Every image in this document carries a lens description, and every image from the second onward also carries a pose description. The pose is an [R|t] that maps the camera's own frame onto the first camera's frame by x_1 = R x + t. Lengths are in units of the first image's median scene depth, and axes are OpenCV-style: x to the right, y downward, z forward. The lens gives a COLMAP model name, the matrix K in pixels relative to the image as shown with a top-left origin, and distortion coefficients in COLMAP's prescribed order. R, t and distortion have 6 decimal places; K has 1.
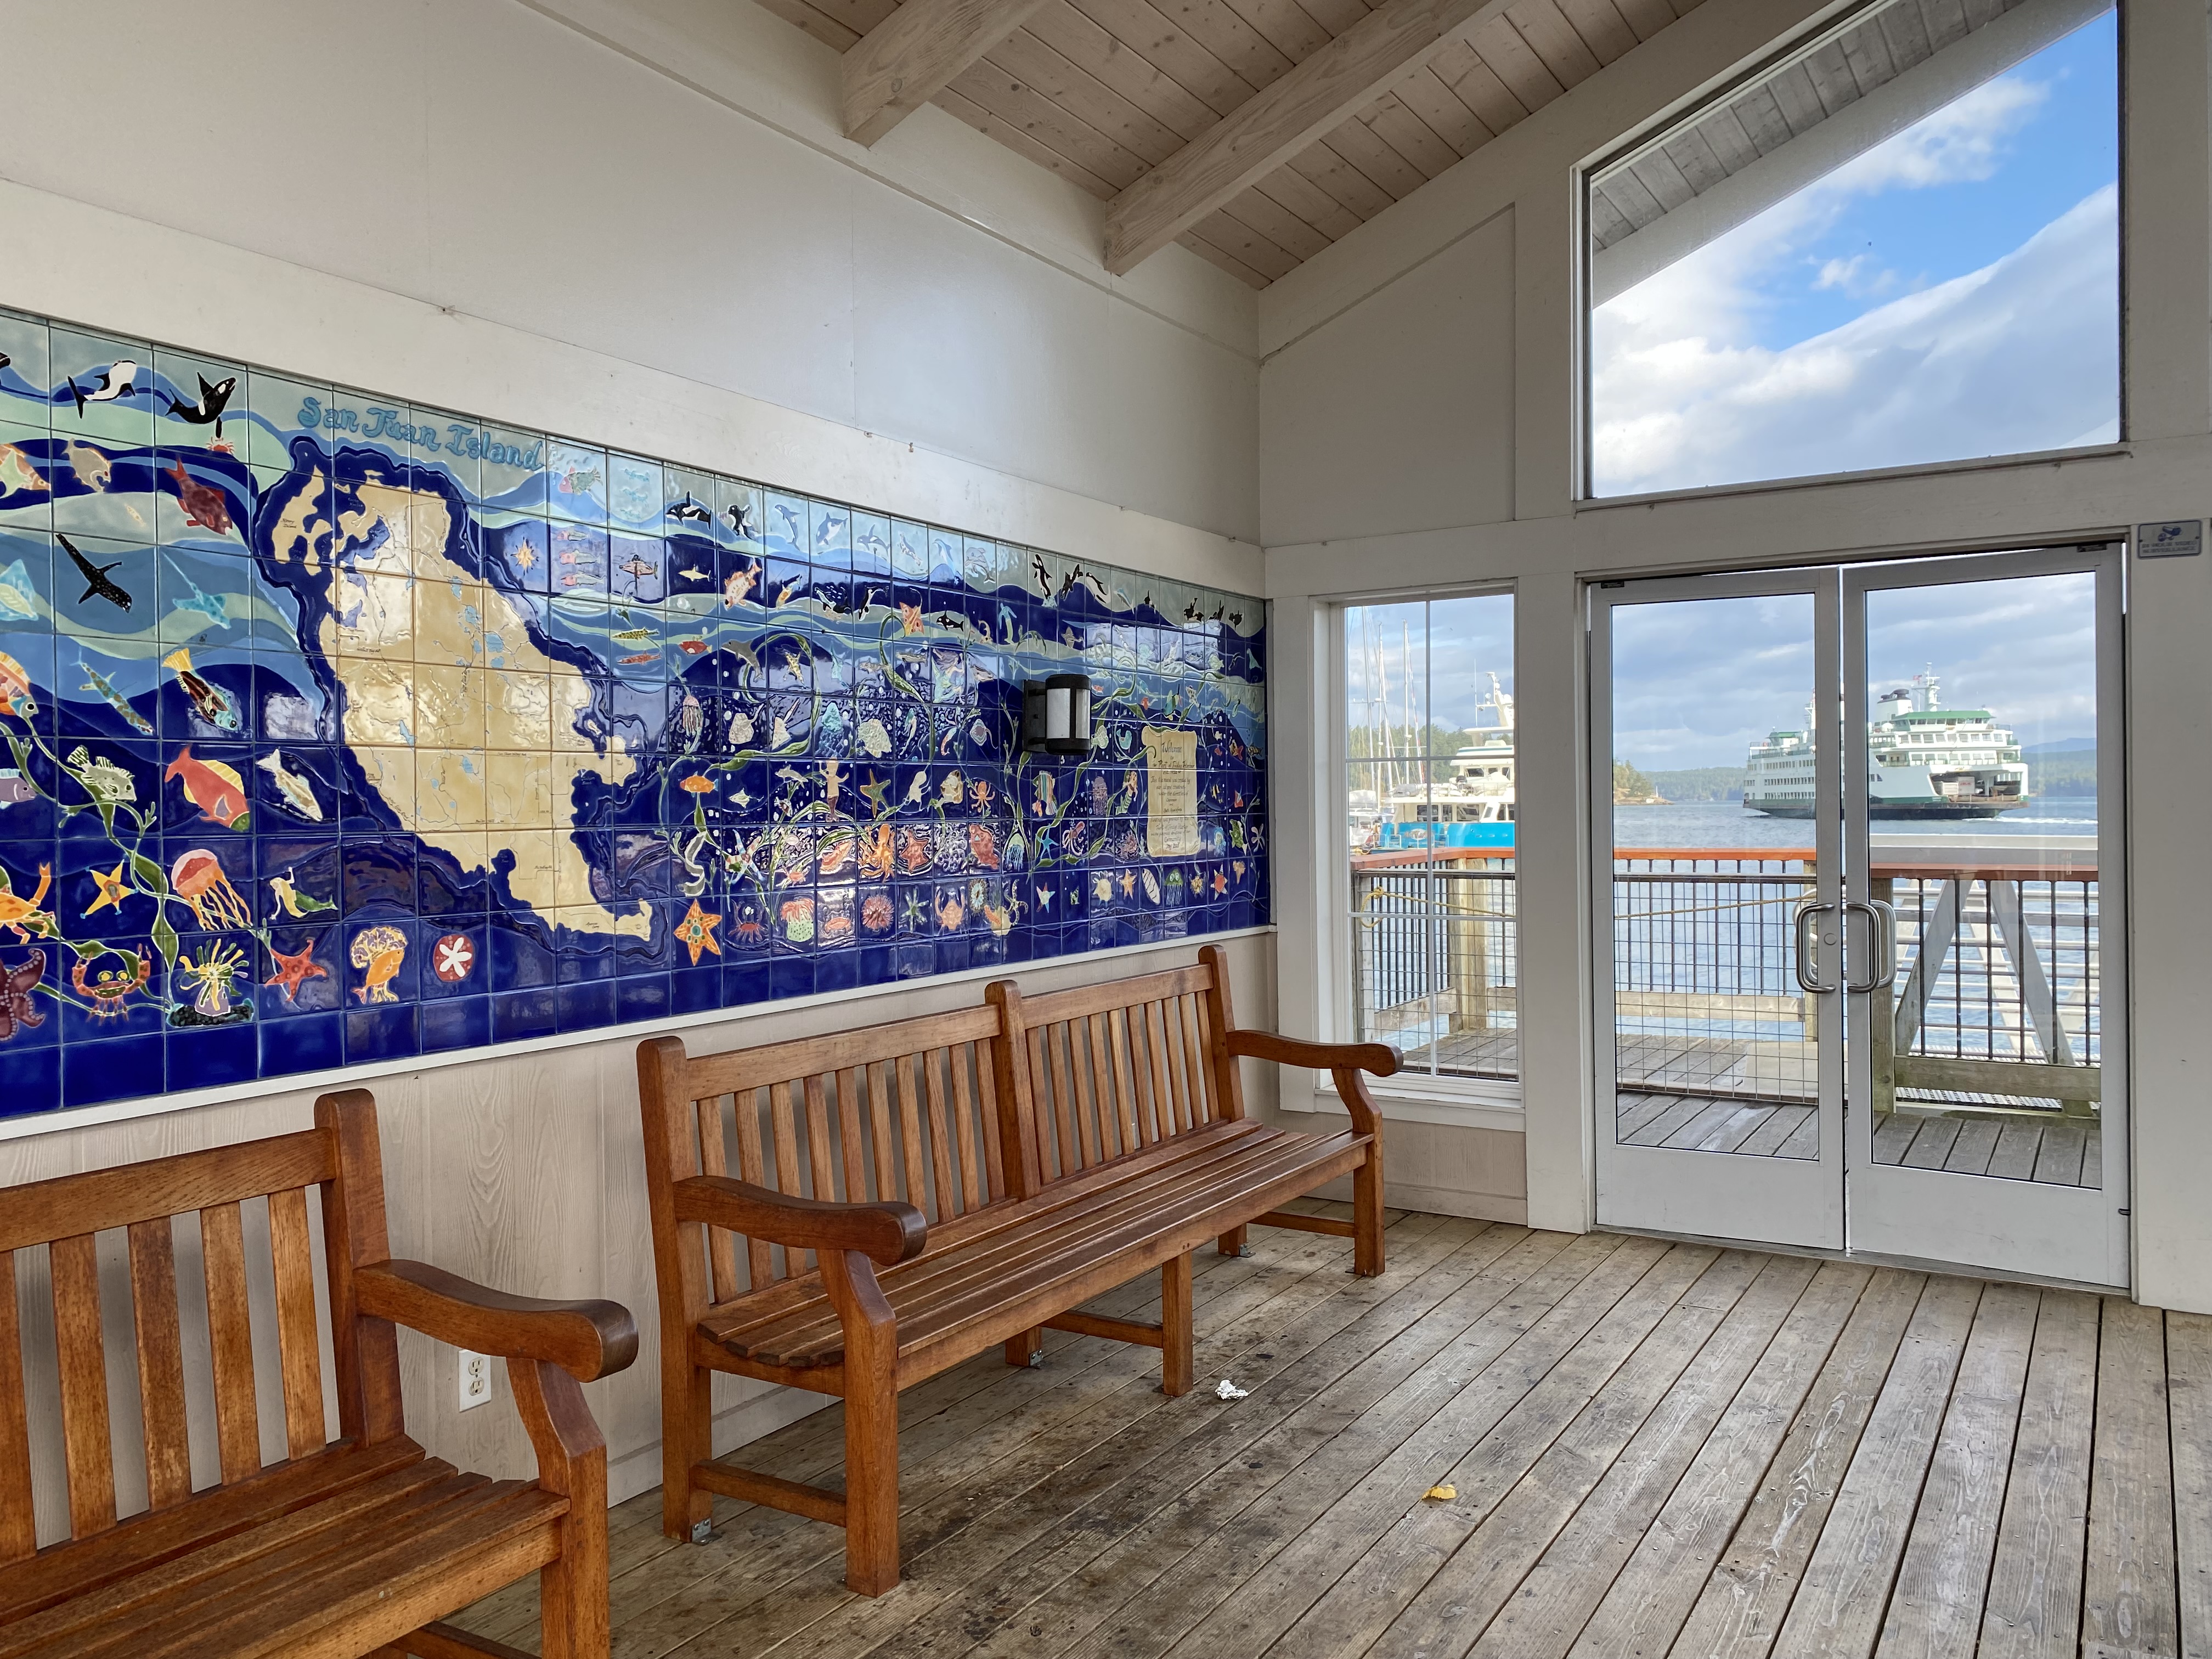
lens RADIAL K [[1687.9, 0, 1106.4], [0, 1687.9, 817.8], [0, 0, 1]] dist [0.029295, -0.028646]
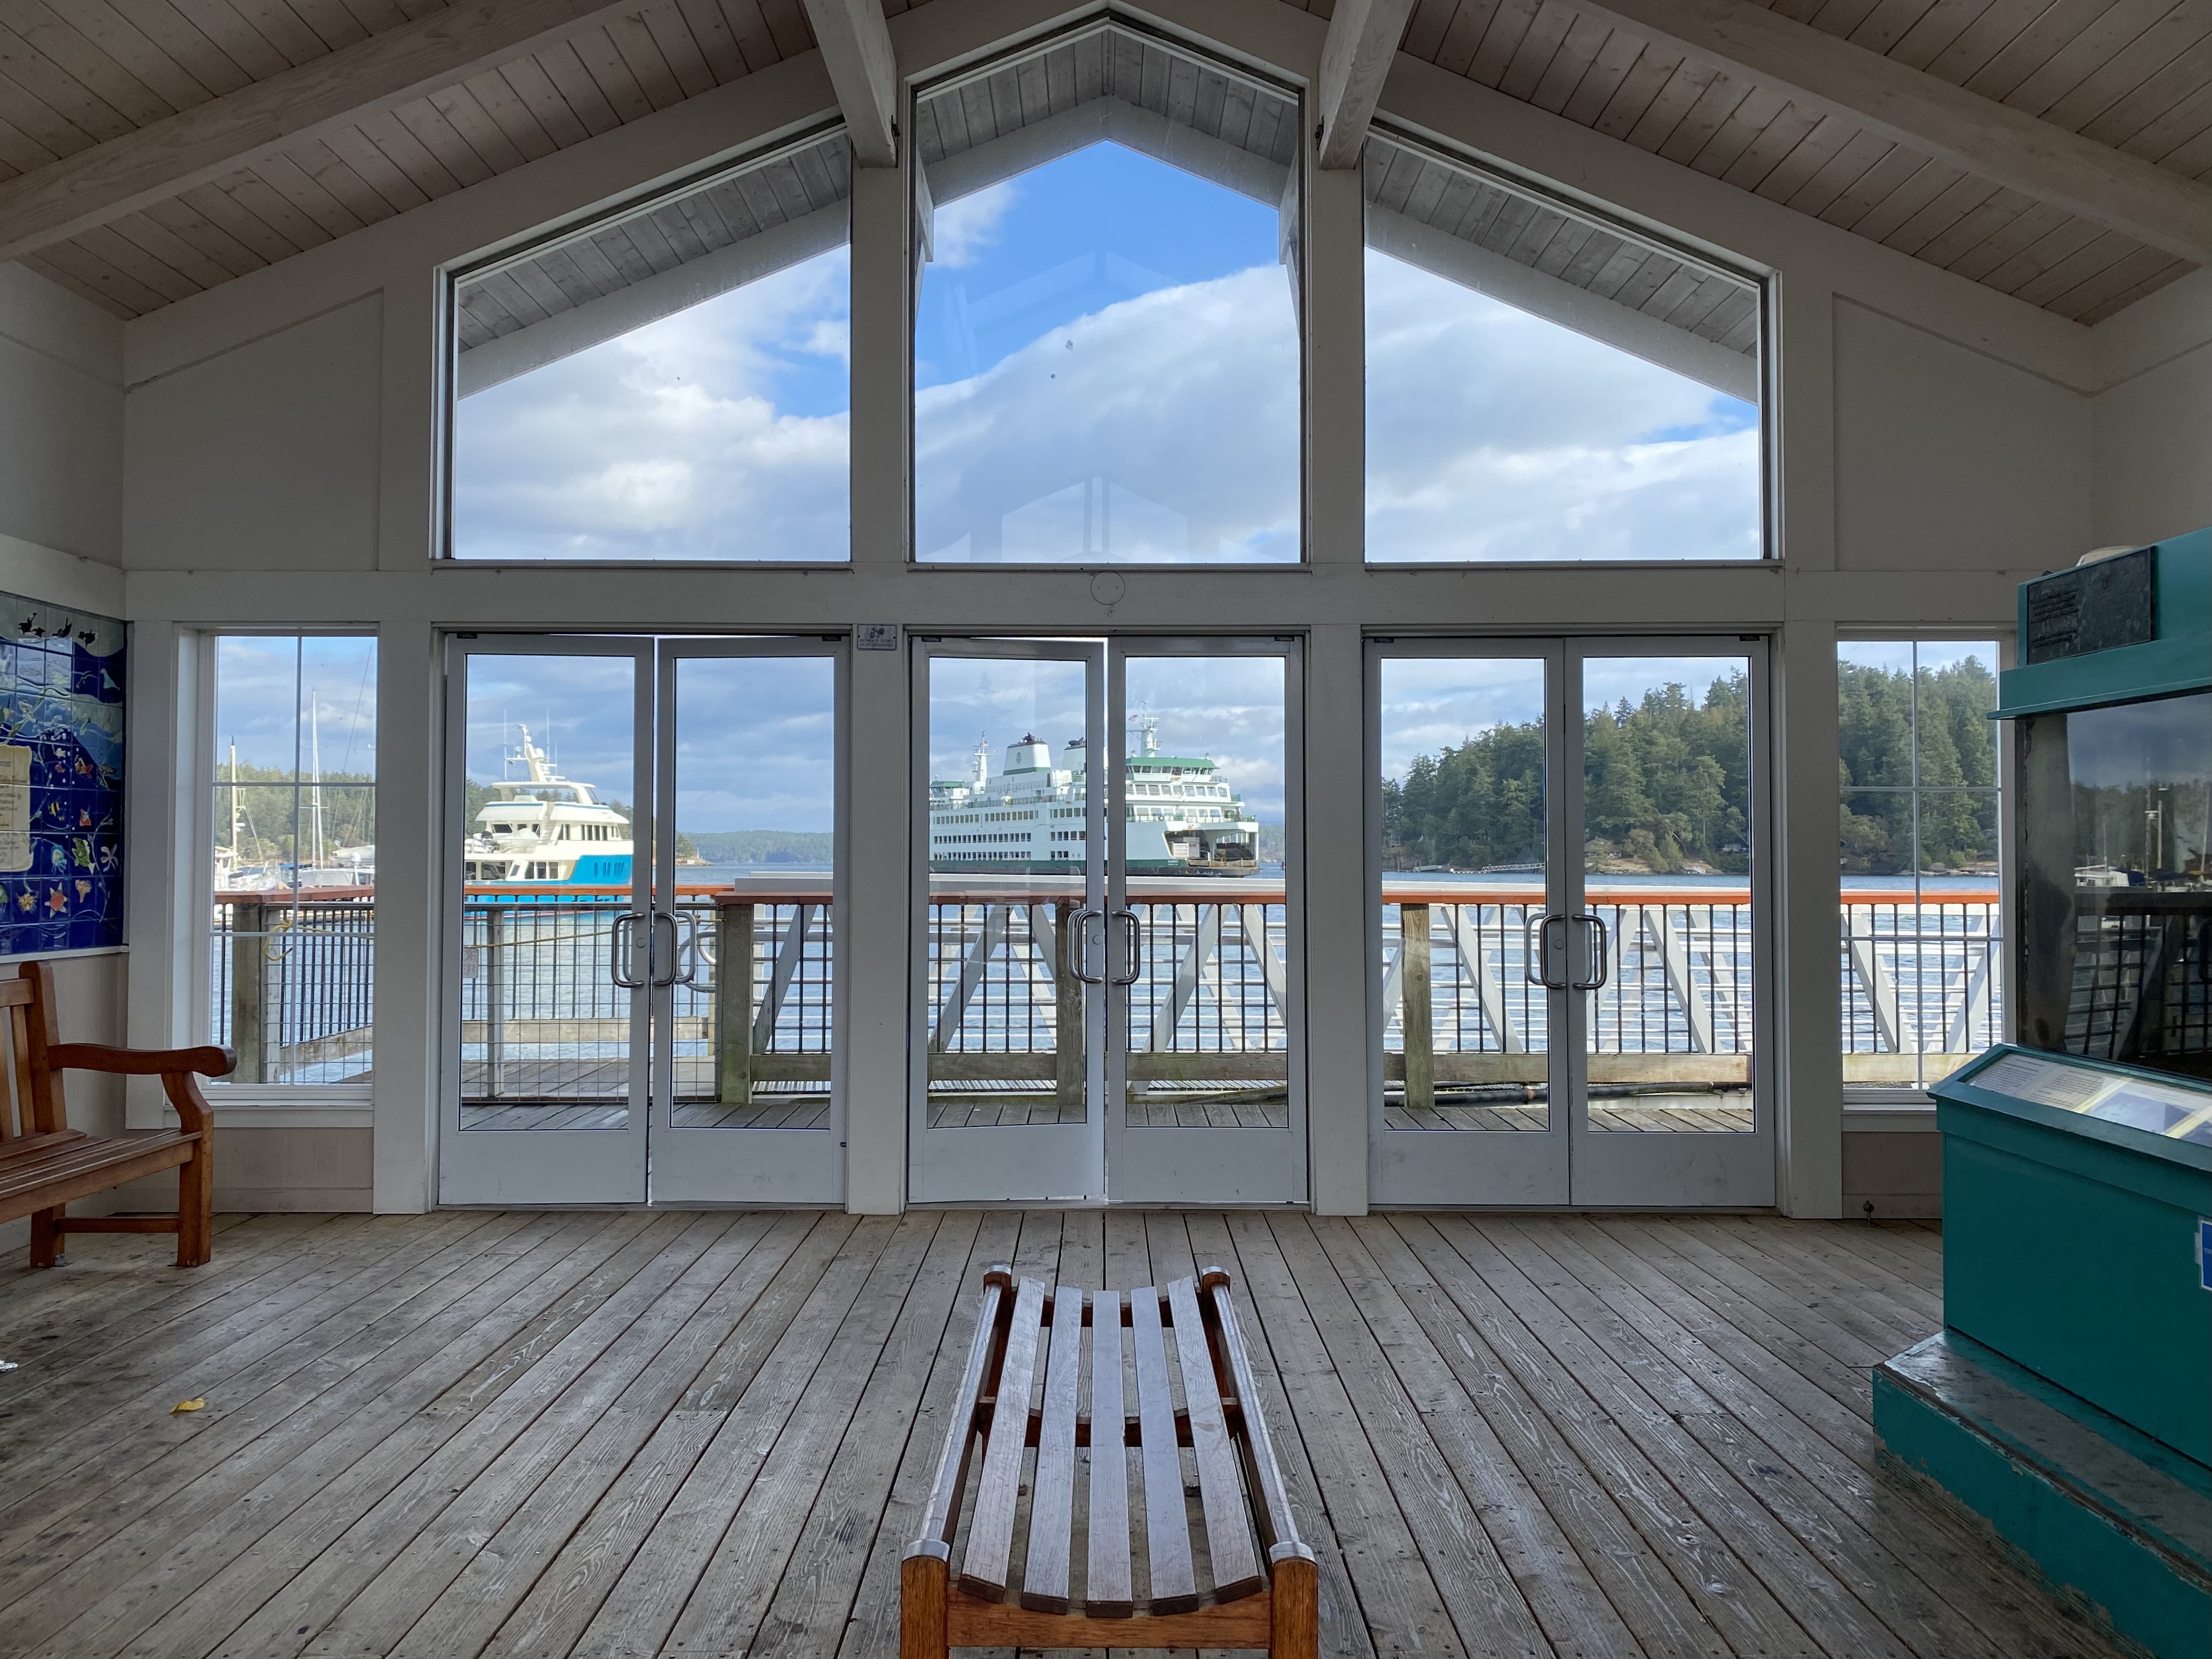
lens RADIAL K [[1719.1, 0, 1110.6], [0, 1719.1, 812.3], [0, 0, 1]] dist [0.041253, -0.038503]
pose [[0.852758, 0.028735, 0.521514, 0.161256], [-0.008704, 0.999129, -0.040820, 0.060497], [-0.522233, 0.030271, 0.852266, -0.524833]]
